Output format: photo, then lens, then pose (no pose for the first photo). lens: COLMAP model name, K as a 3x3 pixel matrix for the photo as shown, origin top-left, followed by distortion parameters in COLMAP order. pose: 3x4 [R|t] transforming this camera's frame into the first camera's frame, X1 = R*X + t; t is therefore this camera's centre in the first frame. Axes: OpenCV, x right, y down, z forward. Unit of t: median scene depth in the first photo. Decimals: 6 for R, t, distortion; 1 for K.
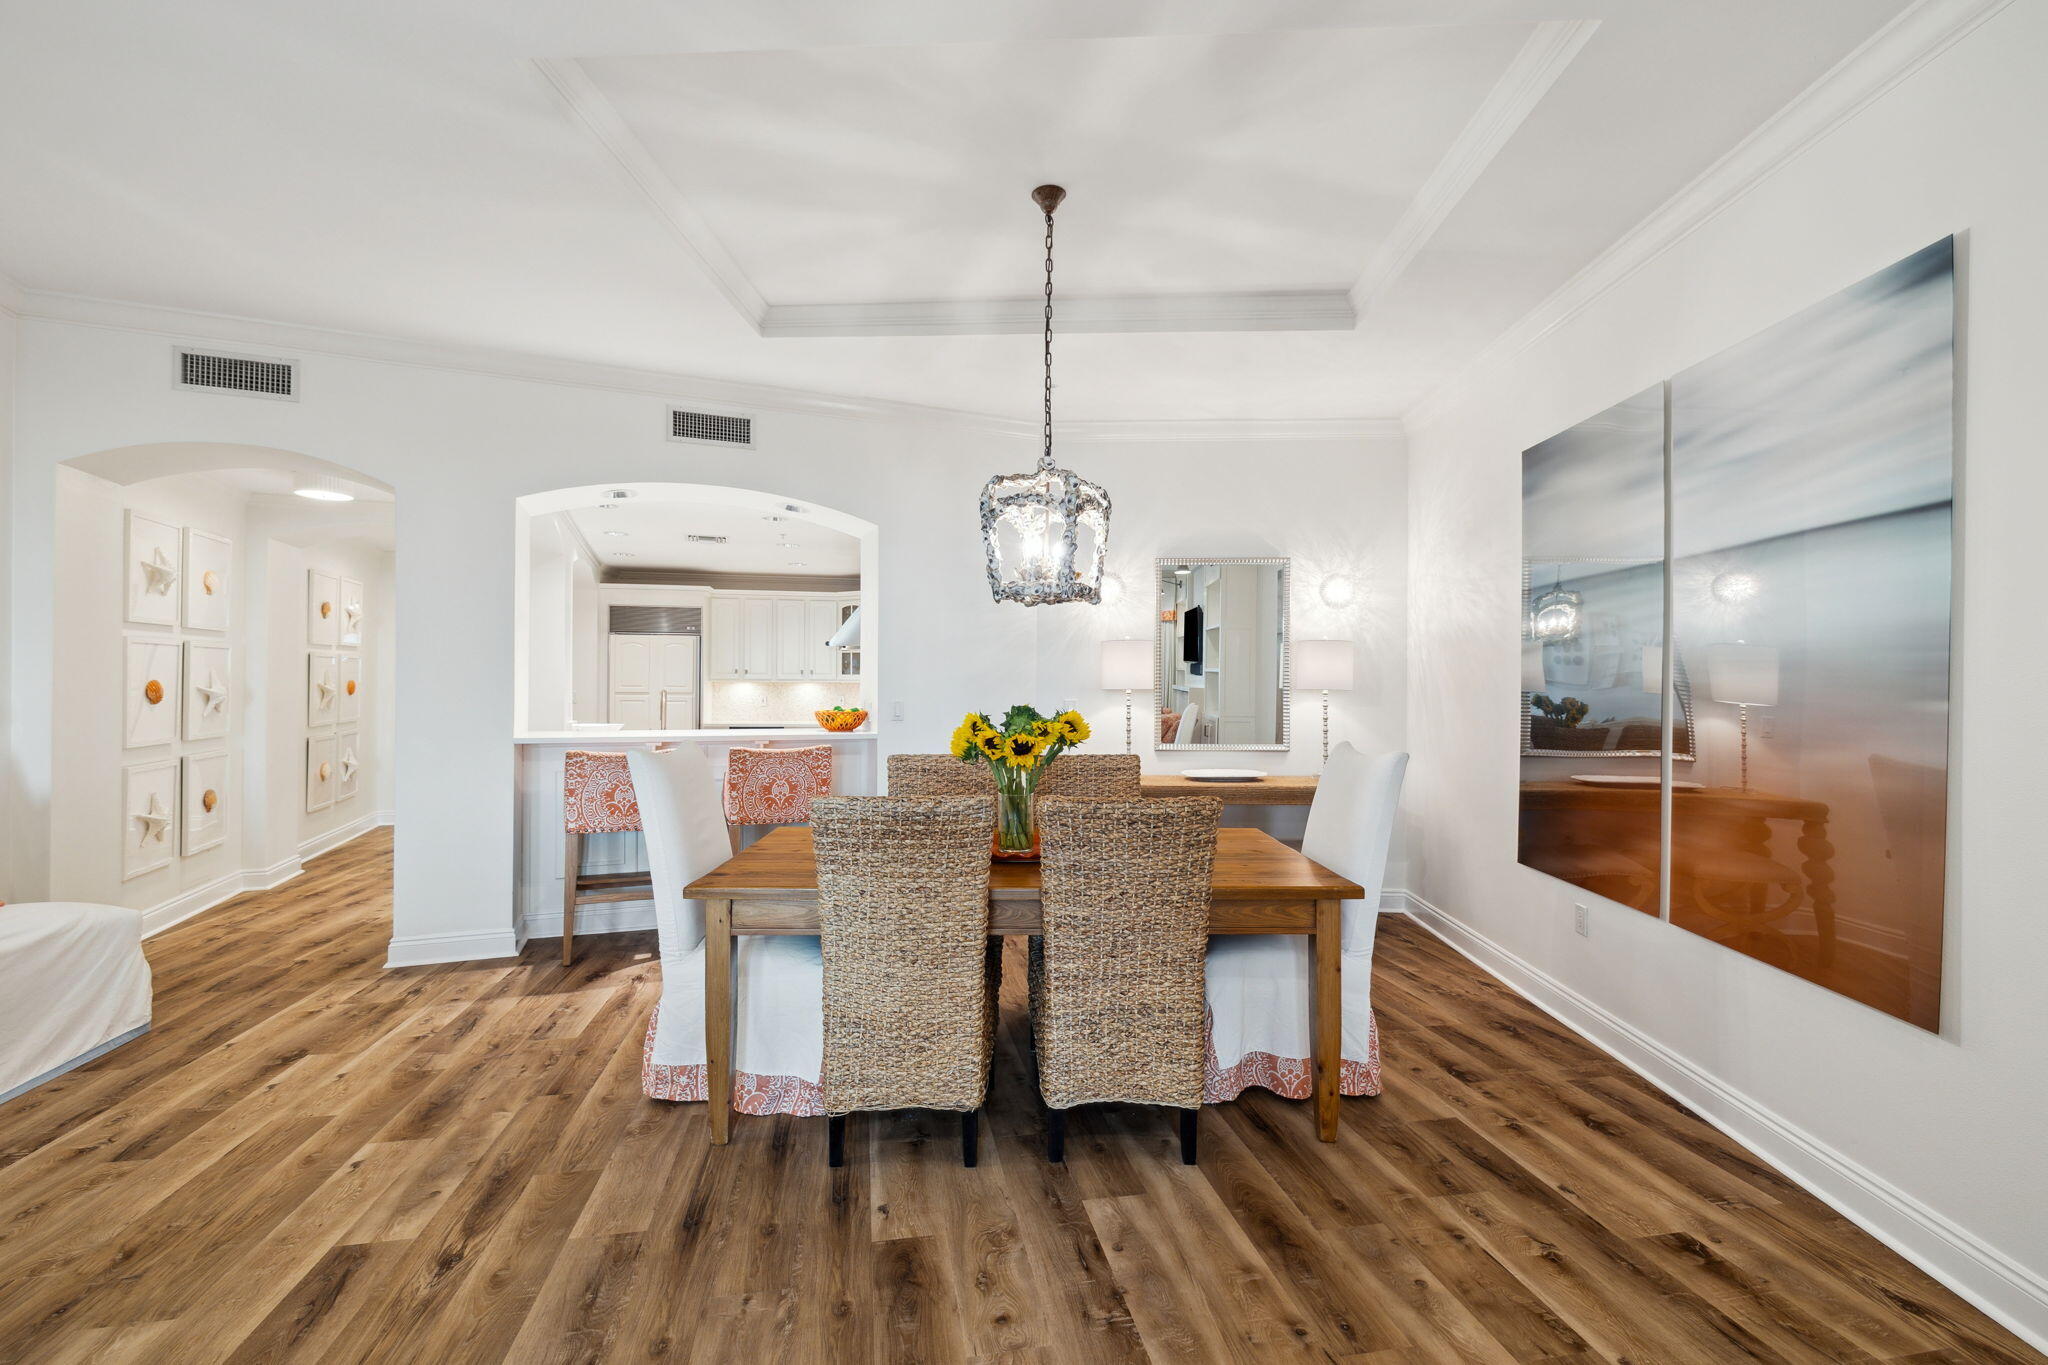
lens RADIAL K [[880.1, 0, 1020.3], [0, 880.1, 684.4], [0, 0, 1]] dist [0.001794, -0.000364]
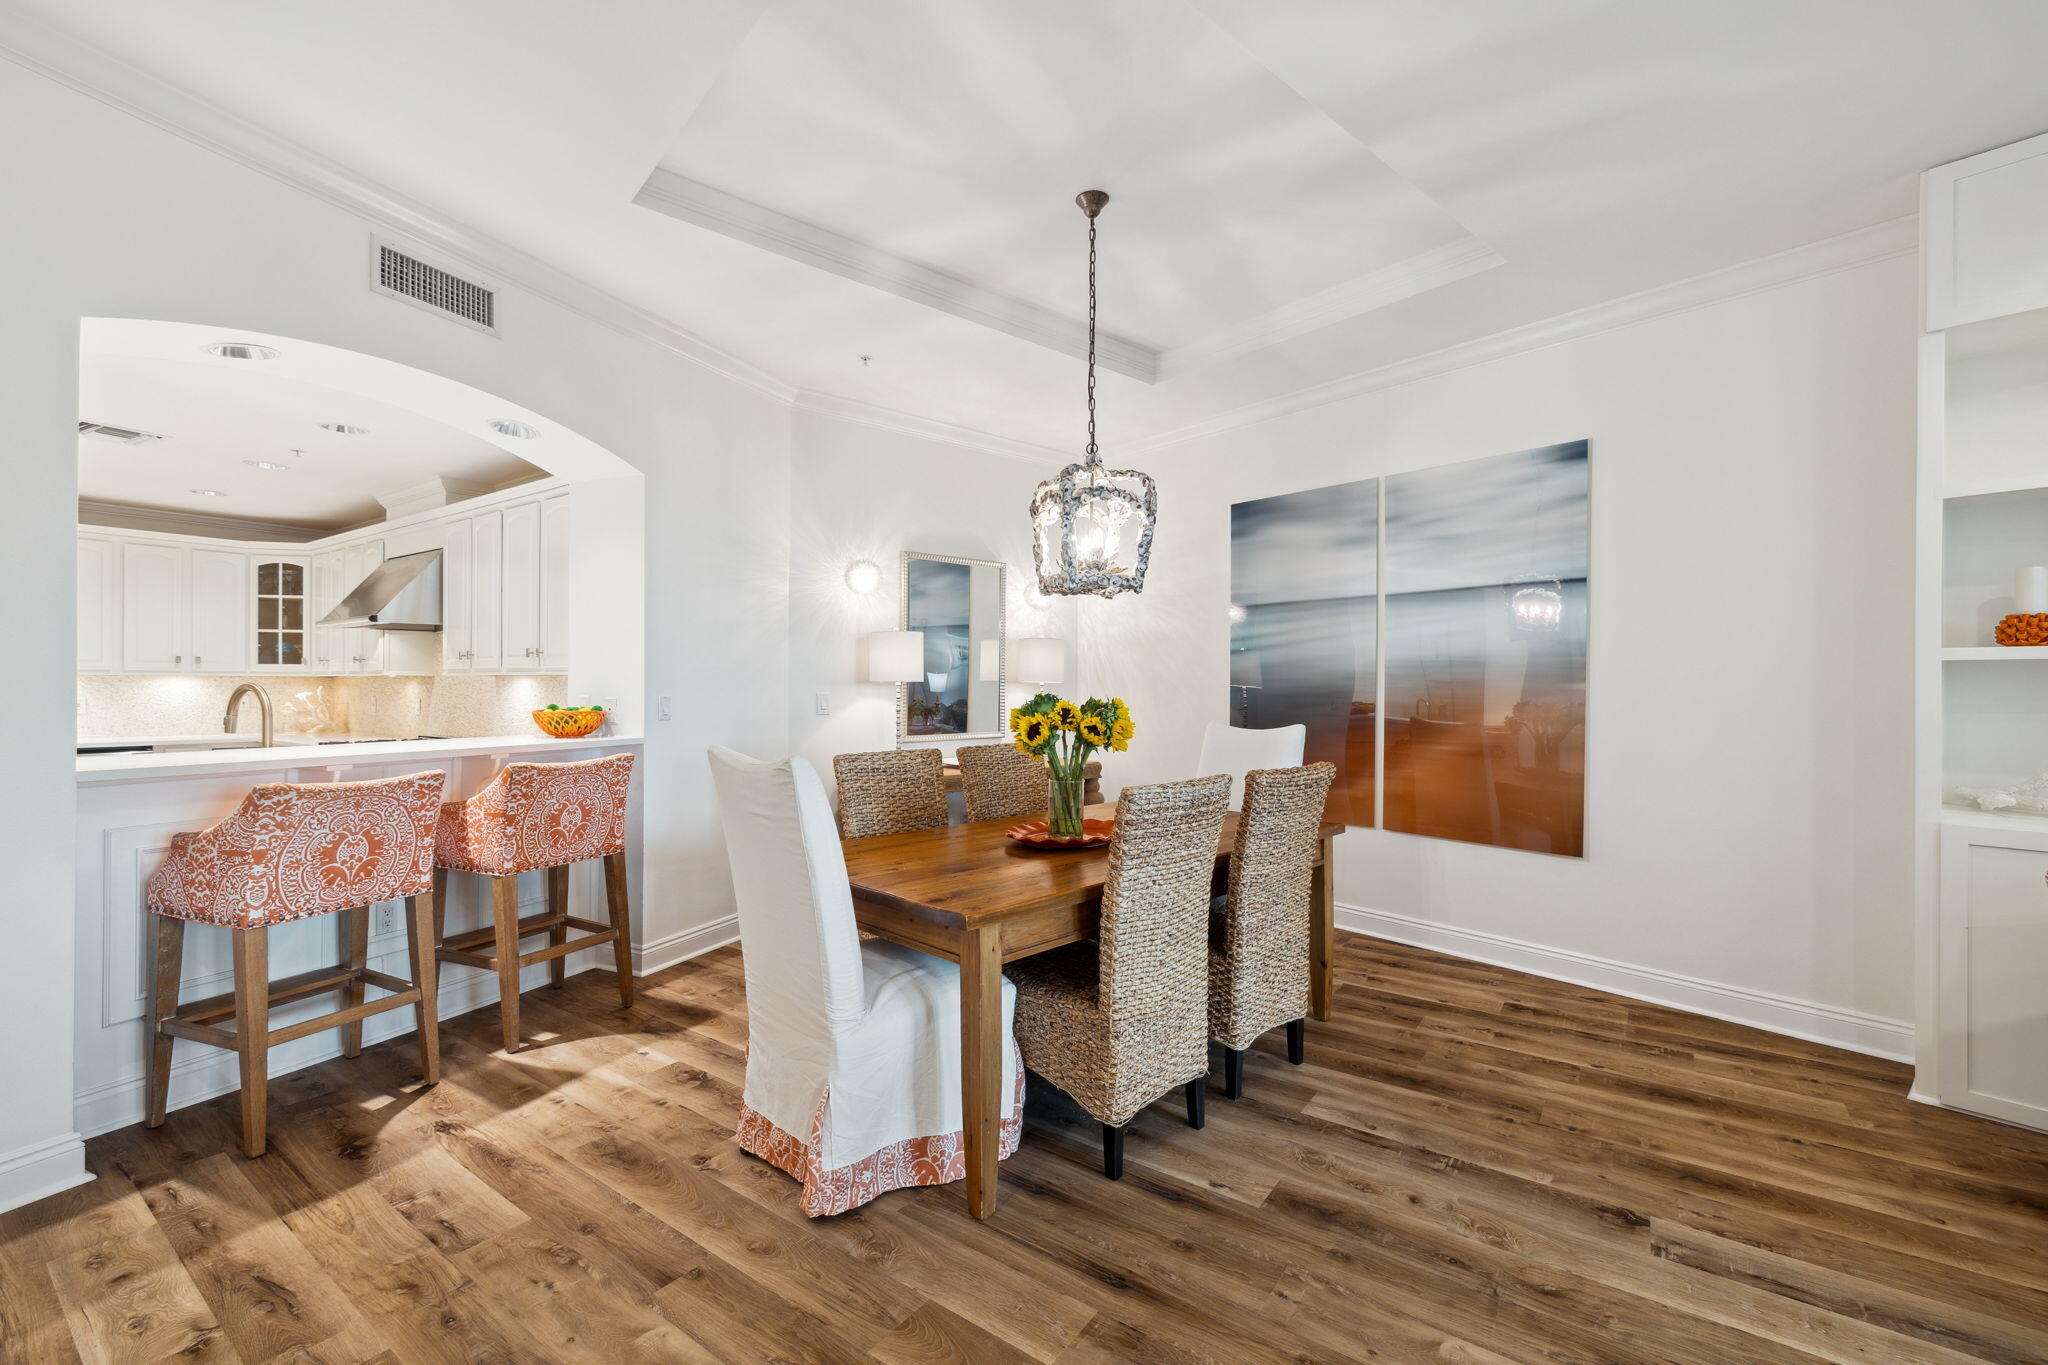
lens RADIAL K [[880.1, 0, 1027.7], [0, 880.1, 685.8], [0, 0, 1]] dist [0.001794, -0.000364]
pose [[0.714888, -0.002890, 0.699233, -0.690510], [0.000808, 0.999994, 0.003307, 0.010759], [-0.699238, -0.001799, 0.714887, 0.288135]]
